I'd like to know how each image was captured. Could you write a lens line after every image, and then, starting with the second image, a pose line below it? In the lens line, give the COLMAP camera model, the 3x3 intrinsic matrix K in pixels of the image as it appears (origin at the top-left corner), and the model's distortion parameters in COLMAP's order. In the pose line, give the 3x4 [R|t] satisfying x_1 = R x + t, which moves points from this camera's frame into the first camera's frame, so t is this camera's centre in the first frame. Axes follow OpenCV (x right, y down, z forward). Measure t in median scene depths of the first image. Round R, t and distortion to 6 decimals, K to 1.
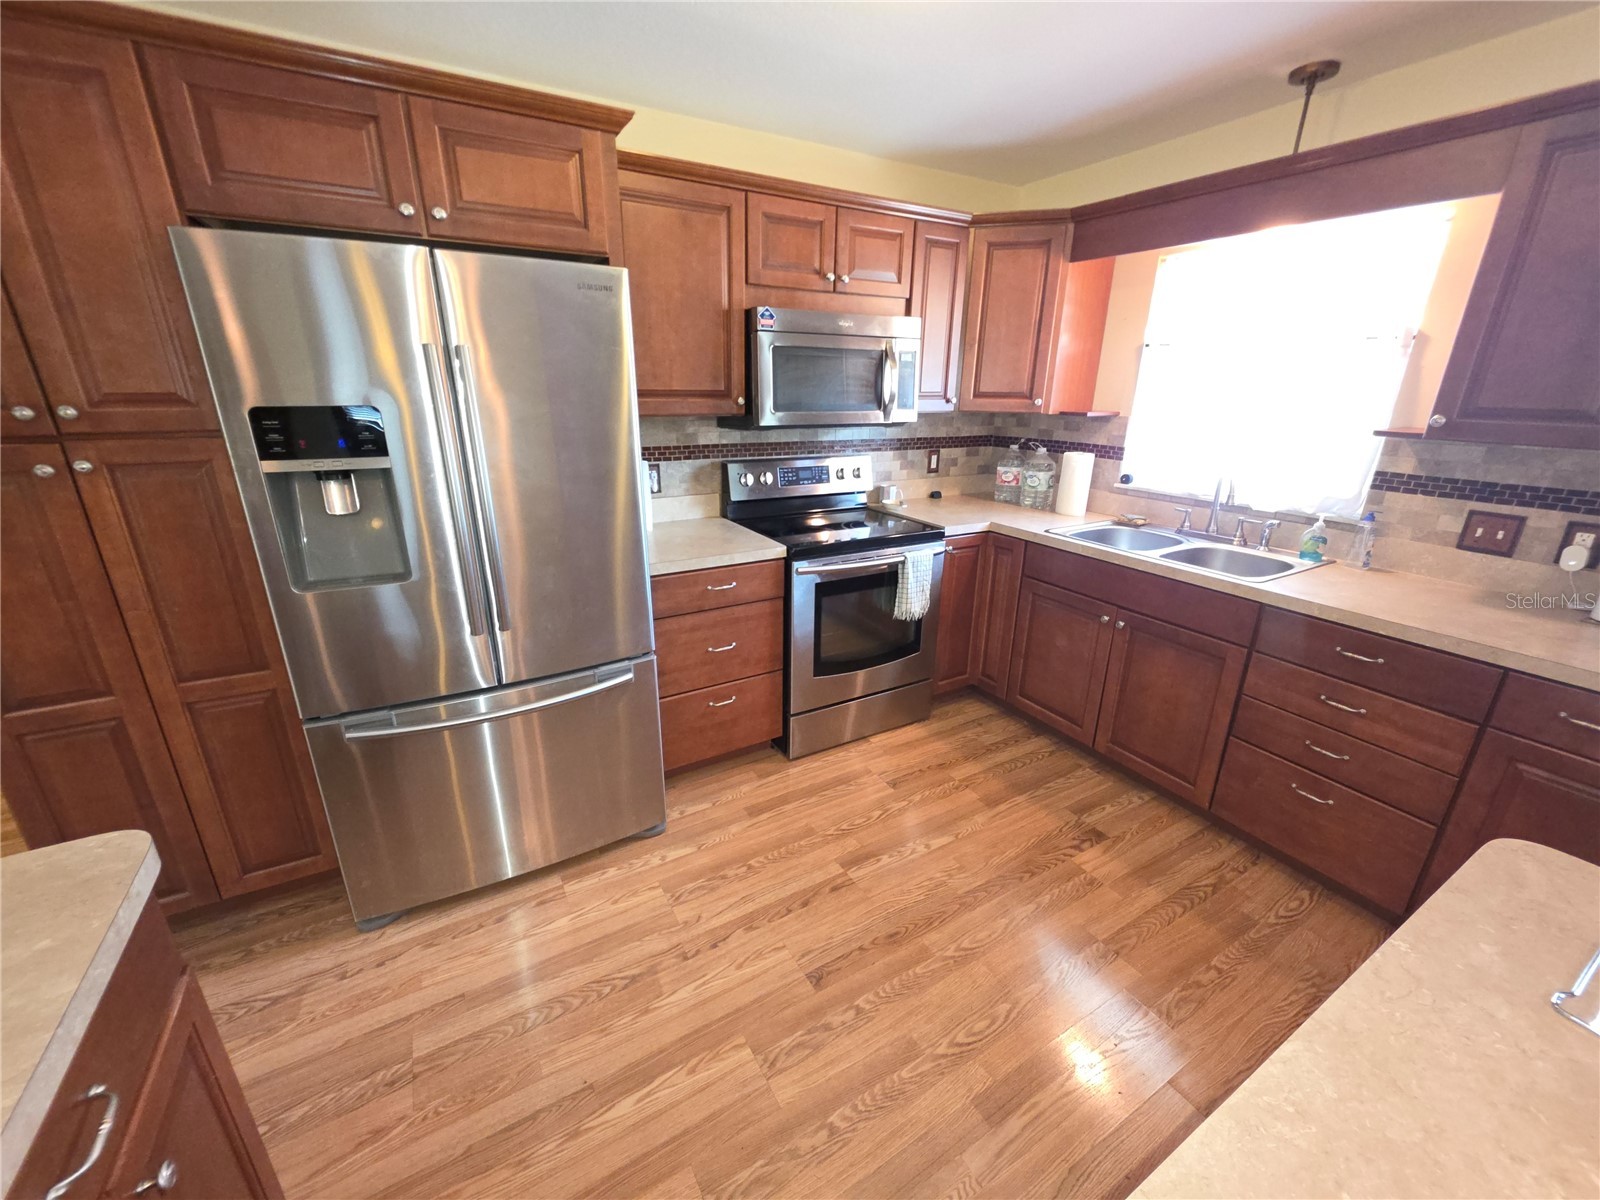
lens RADIAL K [[636.7, 0, 800.0], [0, 636.7, 600.0], [0, 0, 1]] dist [-0.001140, -0.000545]
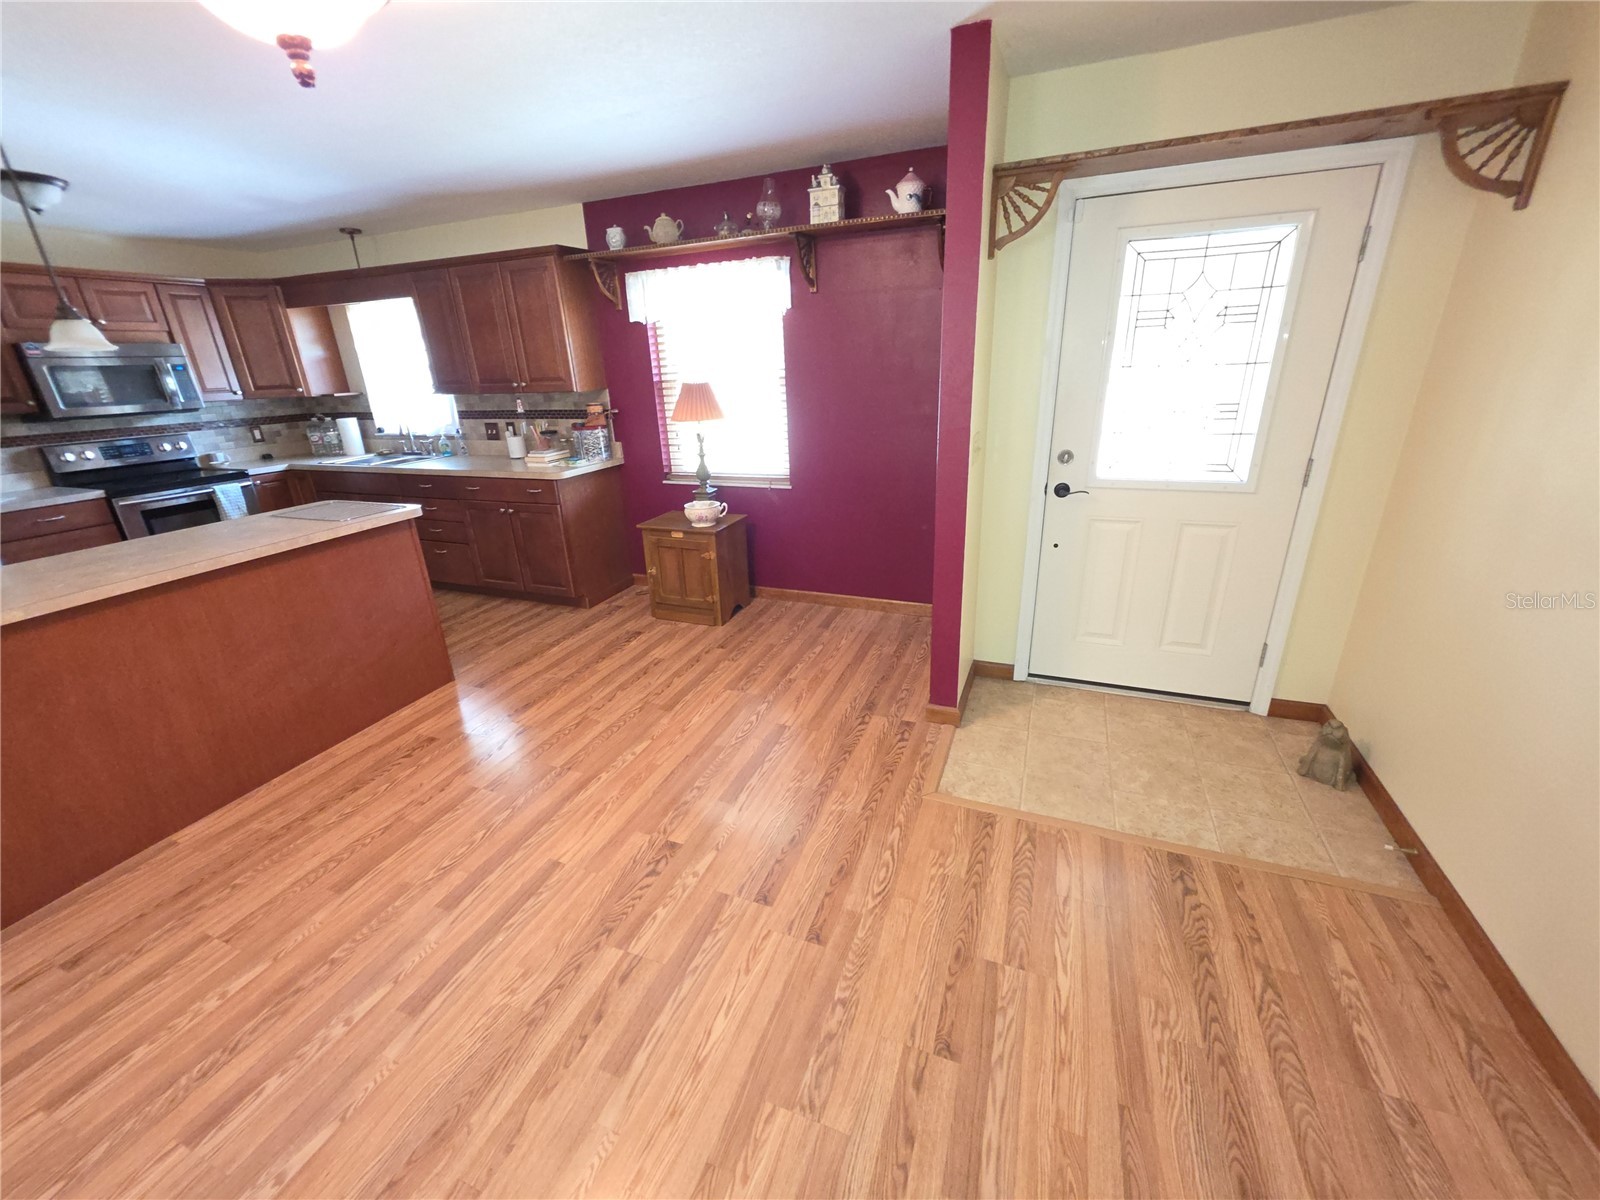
lens RADIAL K [[636.7, 0, 800.0], [0, 636.7, 600.0], [0, 0, 1]] dist [-0.001140, -0.000545]
pose [[0.783548, -0.254491, 0.566822, 0.353713], [0.243086, 0.965114, 0.097285, 0.426116], [-0.571806, 0.061558, 0.818076, -1.219973]]
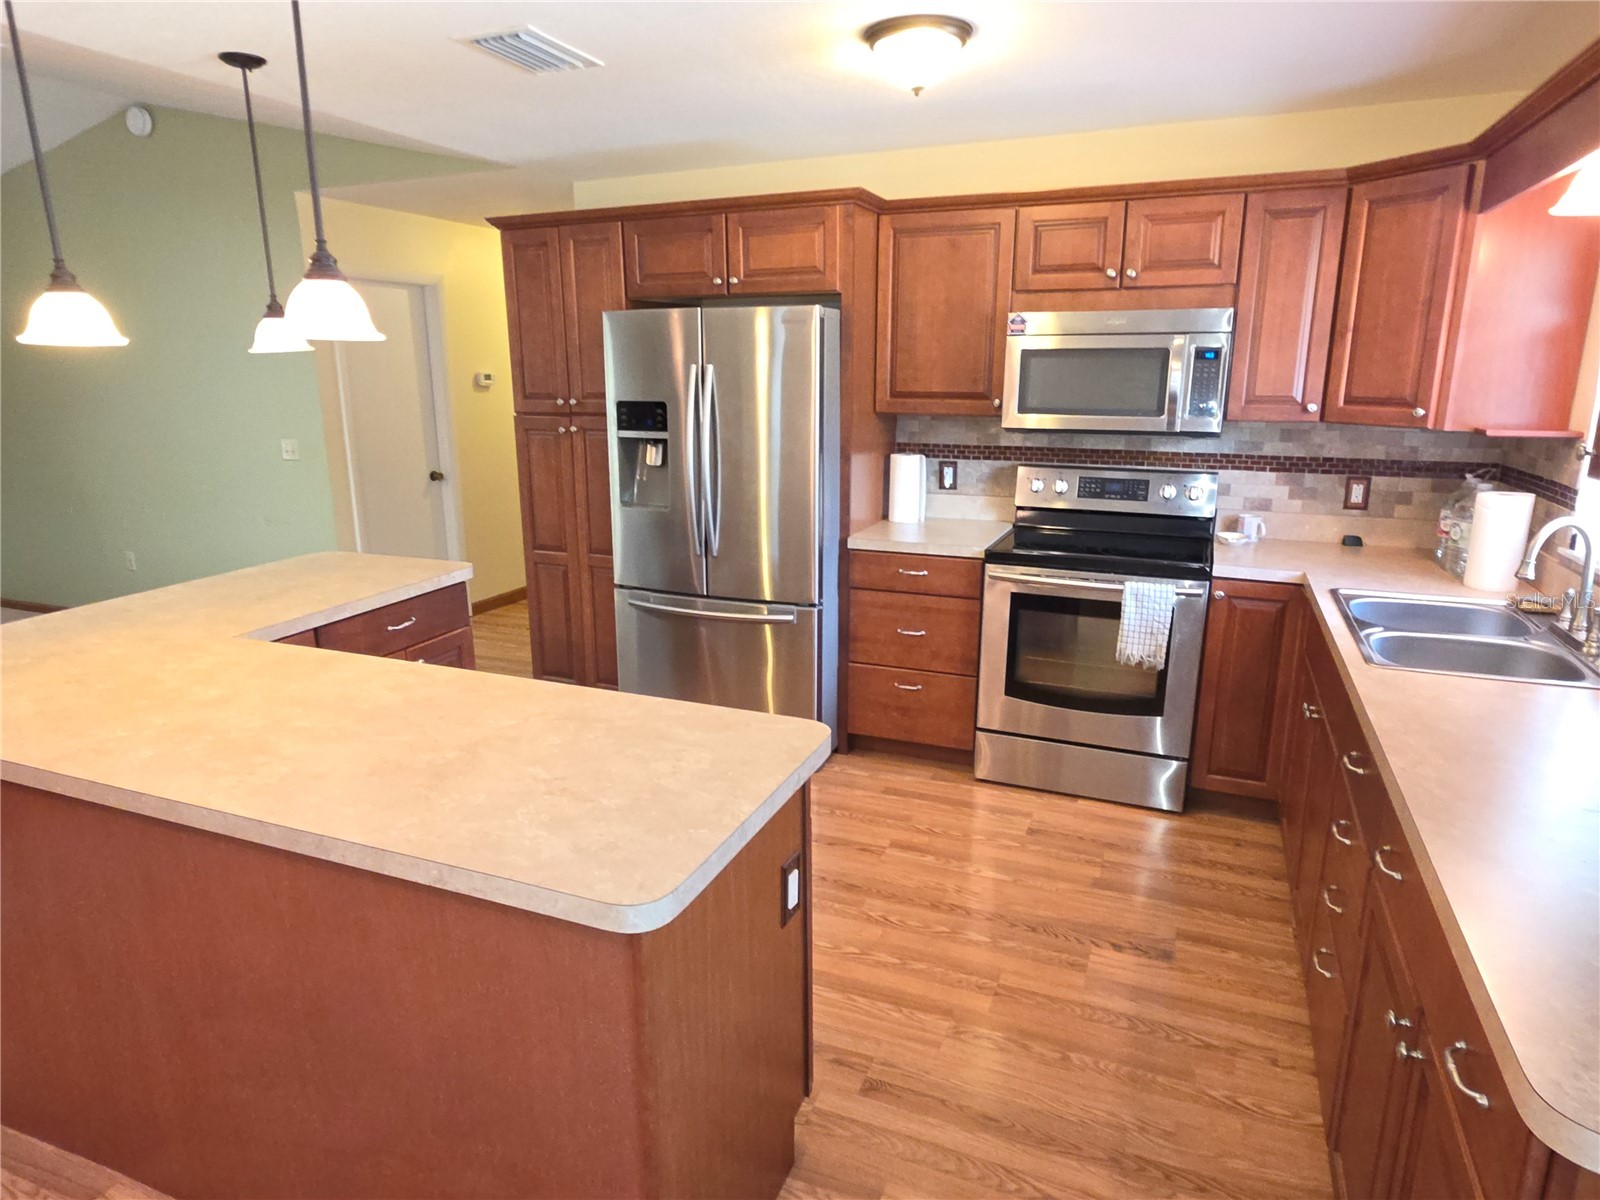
lens RADIAL K [[966.6, 0, 794.8], [0, 966.6, 605.0], [0, 0, 1]] dist [-0.001089, -0.000876]
pose [[0.604419, 0.180972, -0.775839, 0.911413], [-0.249551, 0.967854, 0.031348, 0.026740], [0.756572, 0.174664, 0.630151, -0.140758]]
